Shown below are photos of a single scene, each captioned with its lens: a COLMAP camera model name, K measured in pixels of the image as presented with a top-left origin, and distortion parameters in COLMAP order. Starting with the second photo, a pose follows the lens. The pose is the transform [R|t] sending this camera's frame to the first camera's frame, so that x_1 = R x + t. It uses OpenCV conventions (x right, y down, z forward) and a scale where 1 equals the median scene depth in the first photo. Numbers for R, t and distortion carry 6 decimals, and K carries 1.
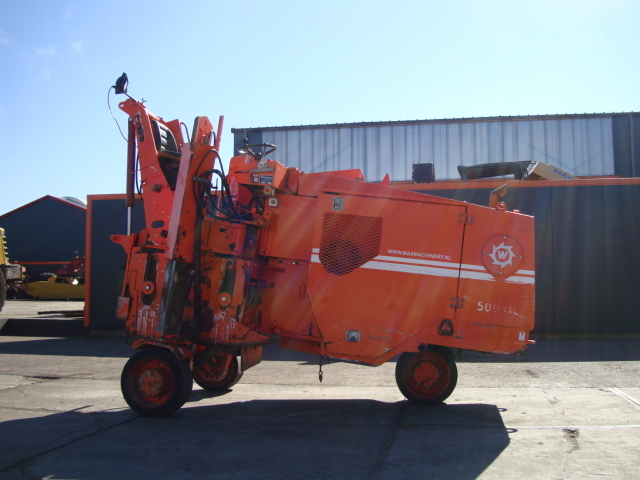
lens RADIAL K [[680.1, 0, 320.0], [0, 680.1, 240.0], [0, 0, 1]] dist [-0.092822, -0.063872]
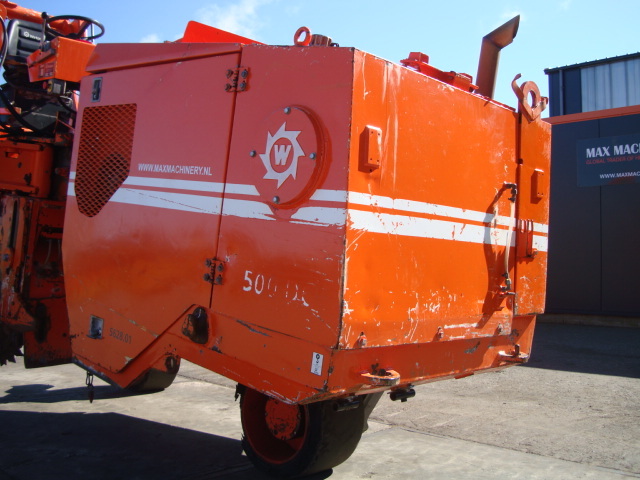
lens RADIAL K [[680.1, 0, 320.0], [0, 680.1, 240.0], [0, 0, 1]] dist [-0.092822, -0.063872]
pose [[0.823920, -0.002688, -0.566700, 0.509463], [0.026466, 0.999080, 0.033740, 0.058894], [0.566088, -0.042798, 0.823233, 0.672600]]
